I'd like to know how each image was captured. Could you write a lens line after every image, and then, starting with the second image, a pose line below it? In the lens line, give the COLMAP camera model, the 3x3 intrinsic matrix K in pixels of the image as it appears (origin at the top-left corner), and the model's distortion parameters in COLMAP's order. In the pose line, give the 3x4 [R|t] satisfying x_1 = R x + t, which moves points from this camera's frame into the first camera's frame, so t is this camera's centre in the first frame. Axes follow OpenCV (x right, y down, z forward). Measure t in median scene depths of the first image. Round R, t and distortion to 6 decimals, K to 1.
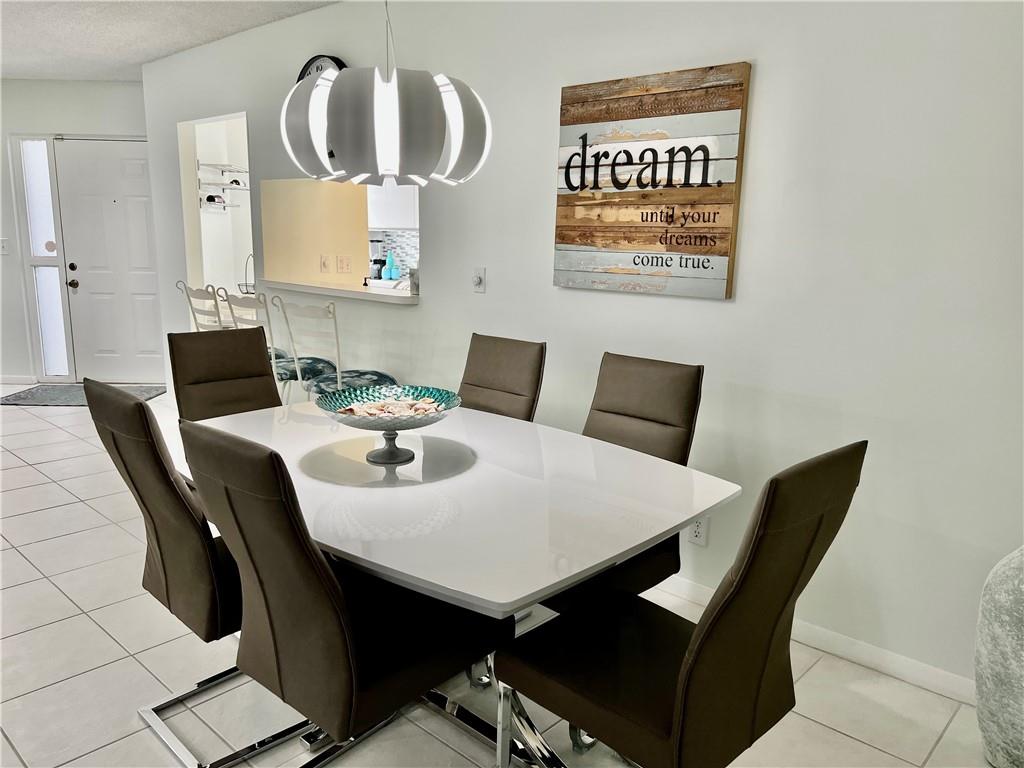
lens RADIAL K [[766.2, 0, 509.4], [0, 766.2, 384.8], [0, 0, 1]] dist [0.064396, -0.076837]
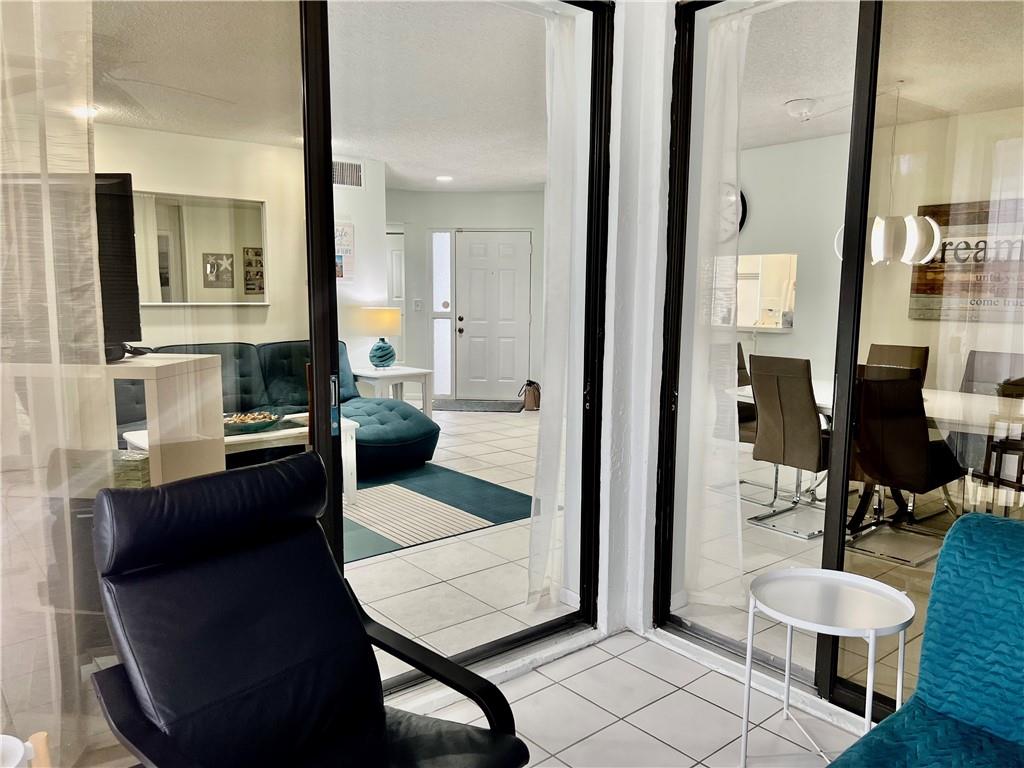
lens RADIAL K [[766.2, 0, 515.4], [0, 766.2, 386.6], [0, 0, 1]] dist [0.064396, -0.076837]
pose [[0.992690, 0.007029, -0.120488, -0.649770], [-0.016451, 0.996866, -0.077383, 0.182379], [0.119567, 0.078799, 0.989694, -0.856143]]
